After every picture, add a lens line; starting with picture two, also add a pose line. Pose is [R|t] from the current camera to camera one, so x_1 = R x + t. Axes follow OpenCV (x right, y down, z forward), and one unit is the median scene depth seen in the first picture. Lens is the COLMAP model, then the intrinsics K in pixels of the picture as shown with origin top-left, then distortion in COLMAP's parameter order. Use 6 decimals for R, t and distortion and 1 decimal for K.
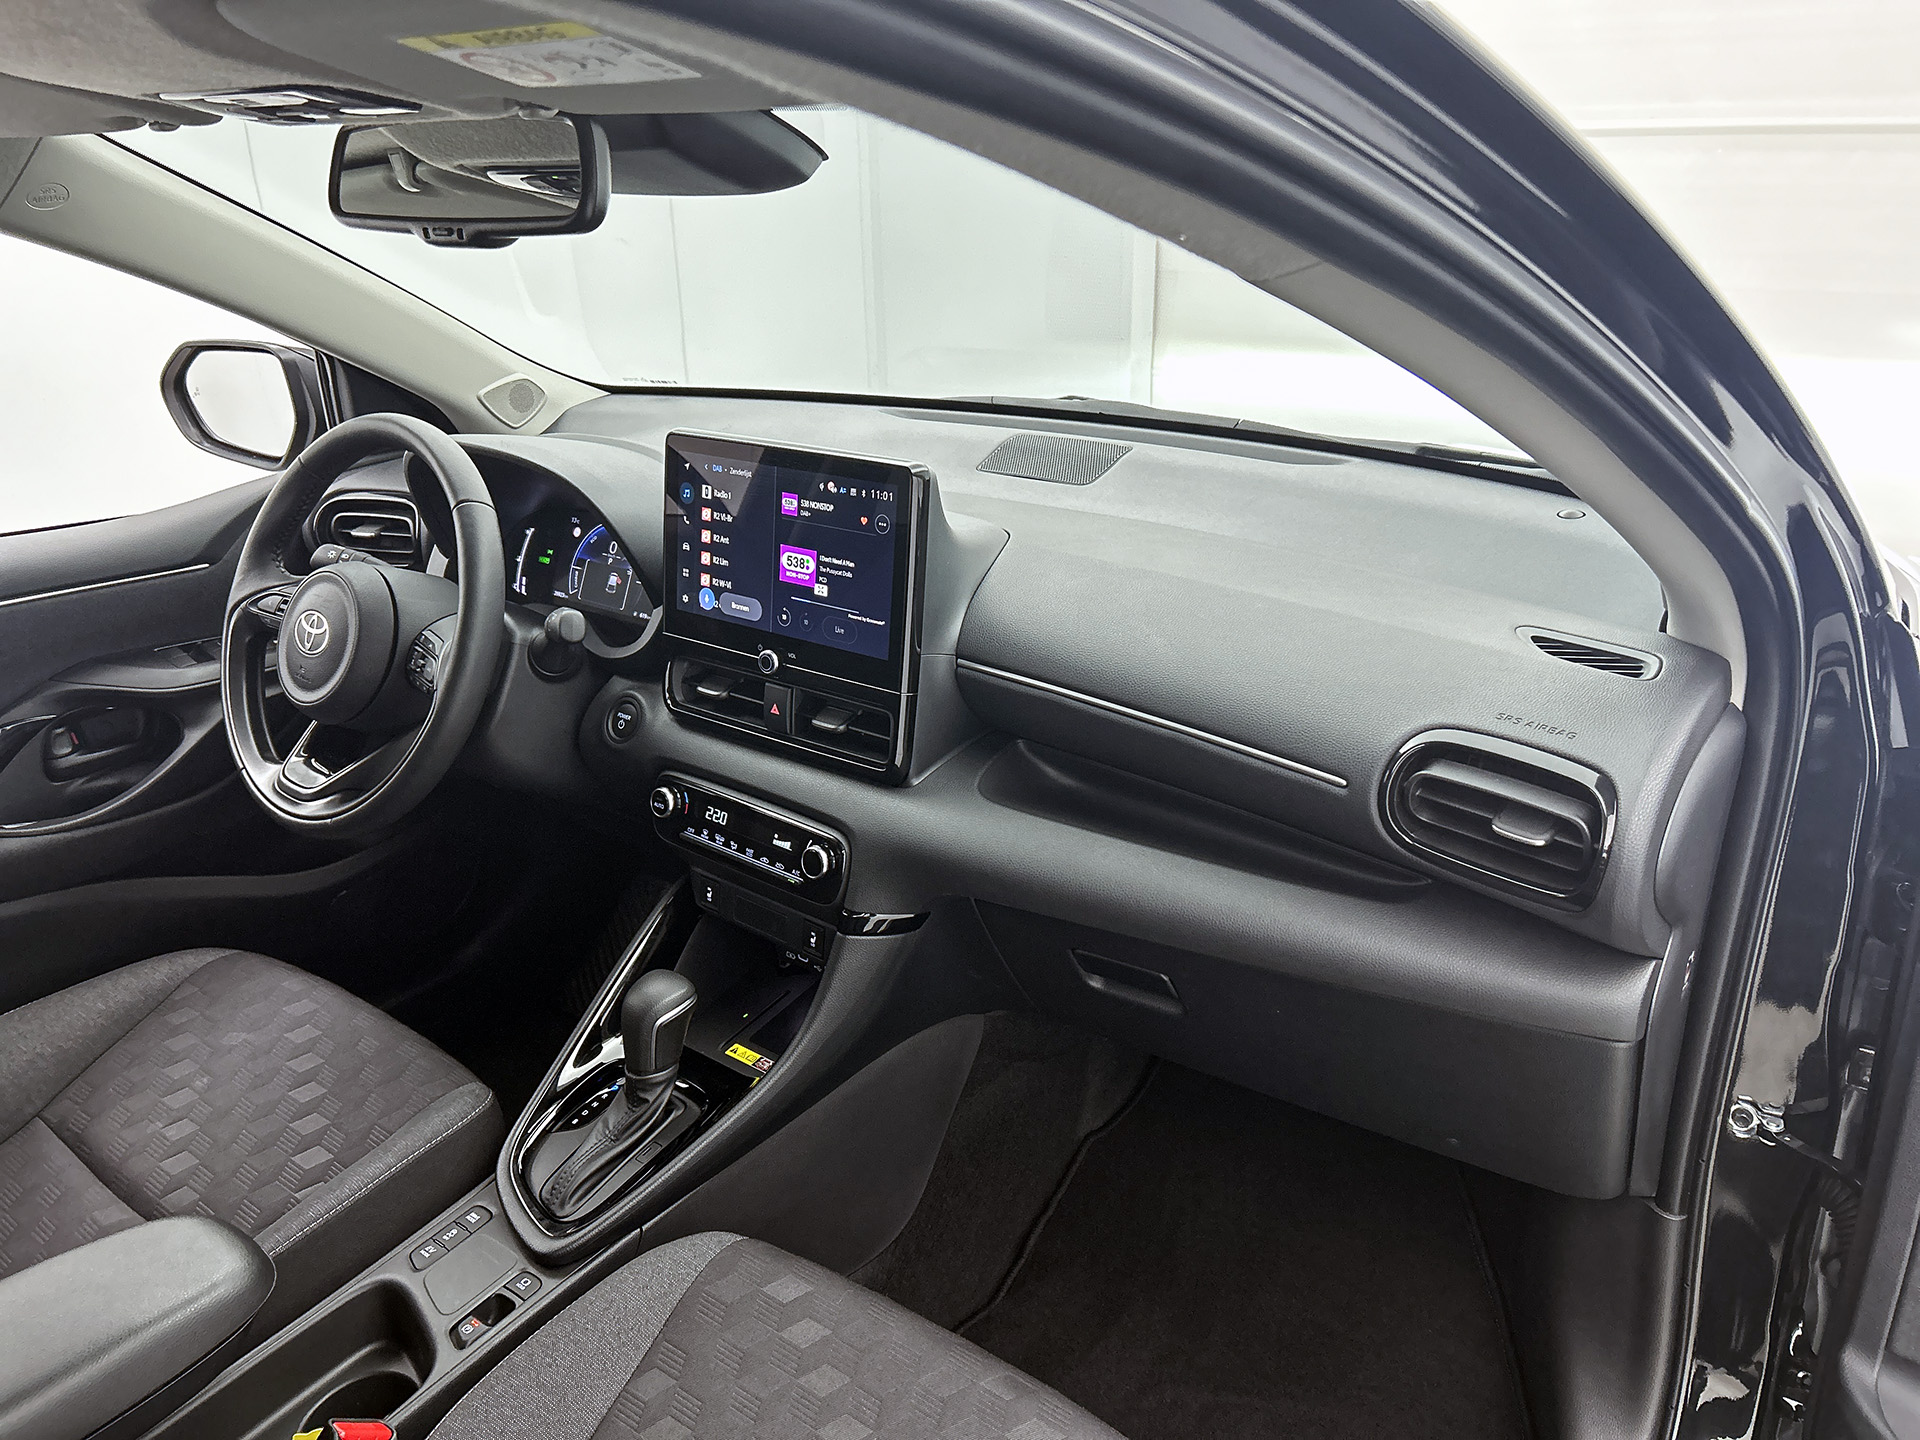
lens RADIAL K [[1466.7, 0, 960.0], [0, 1466.7, 720.0], [0, 0, 1]] dist [0.039013, -0.000442]
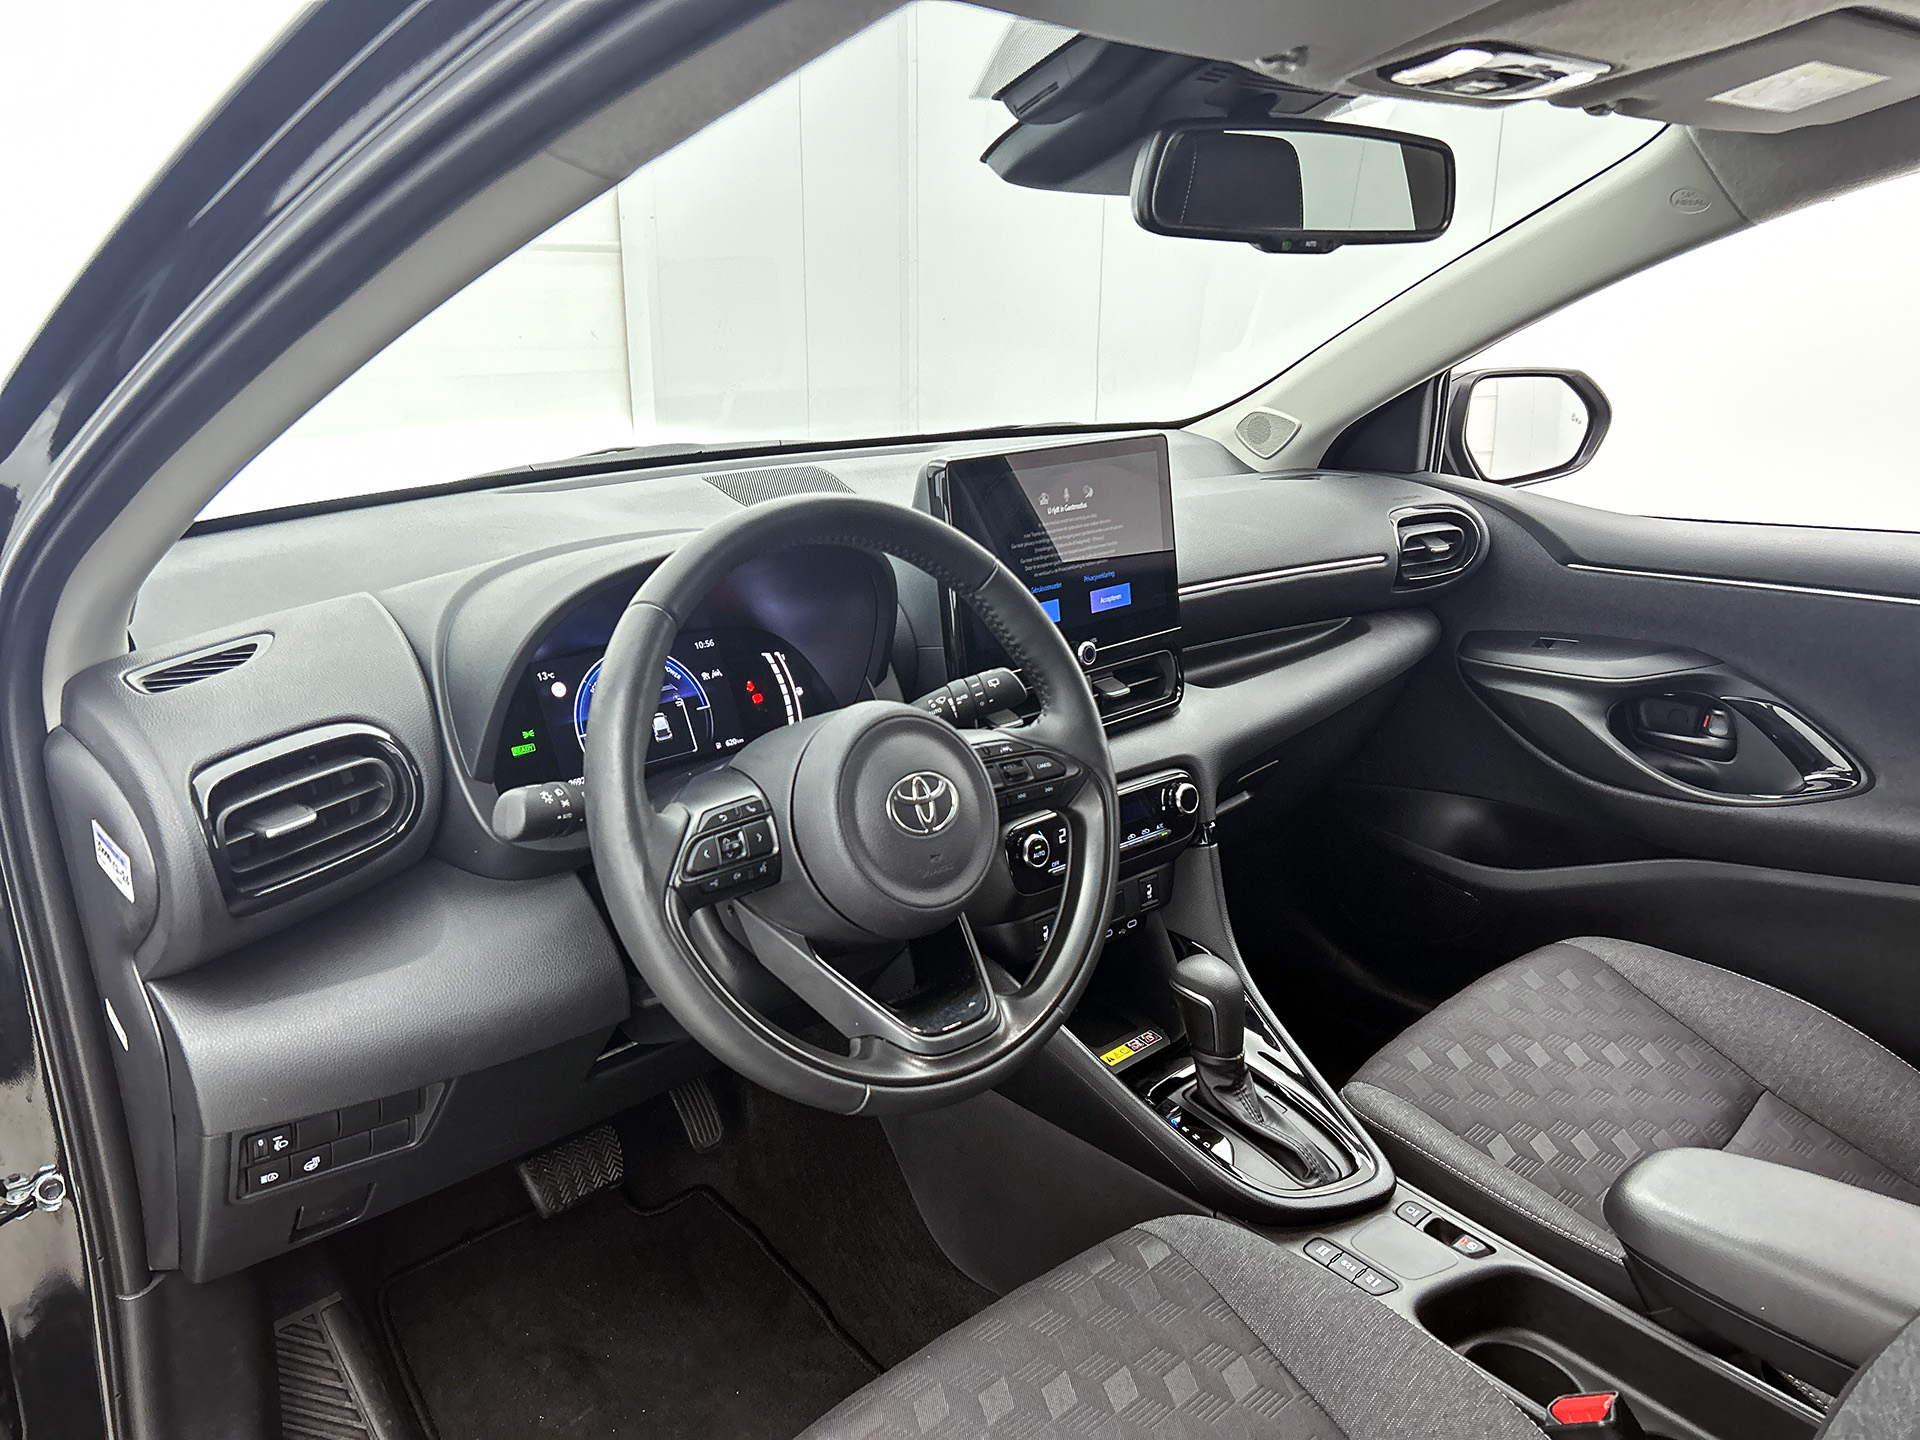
lens RADIAL K [[1428.6, 0, 960.0], [0, 1428.6, 720.0], [0, 0, 1]] dist [0.108601, -0.212191]
pose [[0.154924, -0.282055, 0.946807, -1.121033], [0.357506, 0.909432, 0.212423, -0.245766], [-0.920971, 0.305580, 0.241729, 0.868795]]
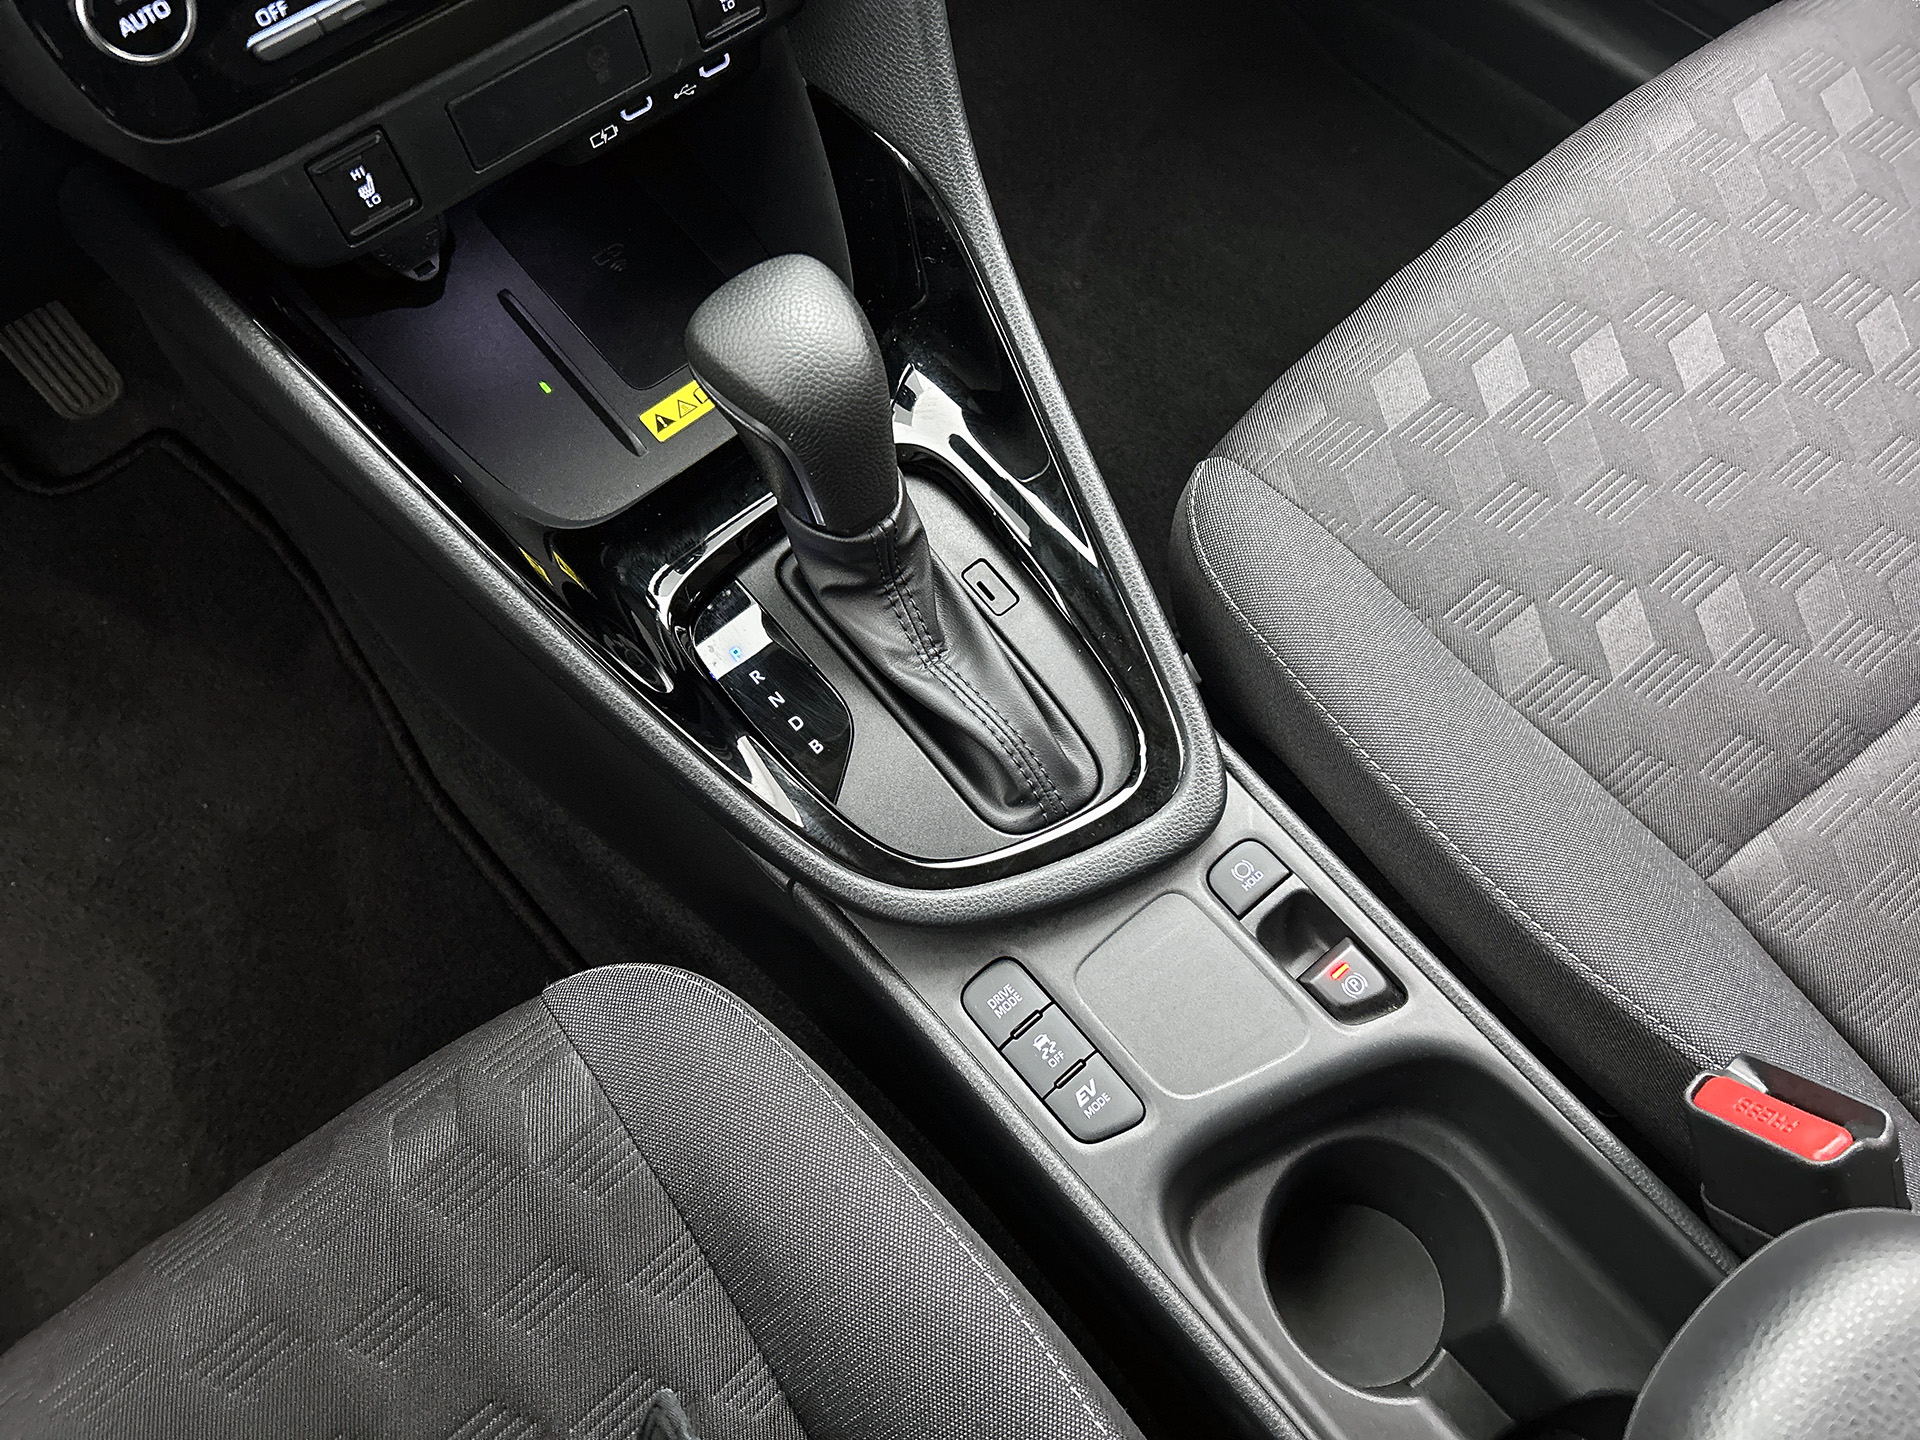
lens RADIAL K [[1461.9, 0, 949.3], [0, 1461.9, 710.3], [0, 0, 1]] dist [0.046848, -0.062270]
pose [[0.215037, -0.868919, 0.445802, -0.438175], [0.404317, 0.494733, 0.769264, -0.030408], [-0.888981, 0.014826, 0.457704, 0.805402]]
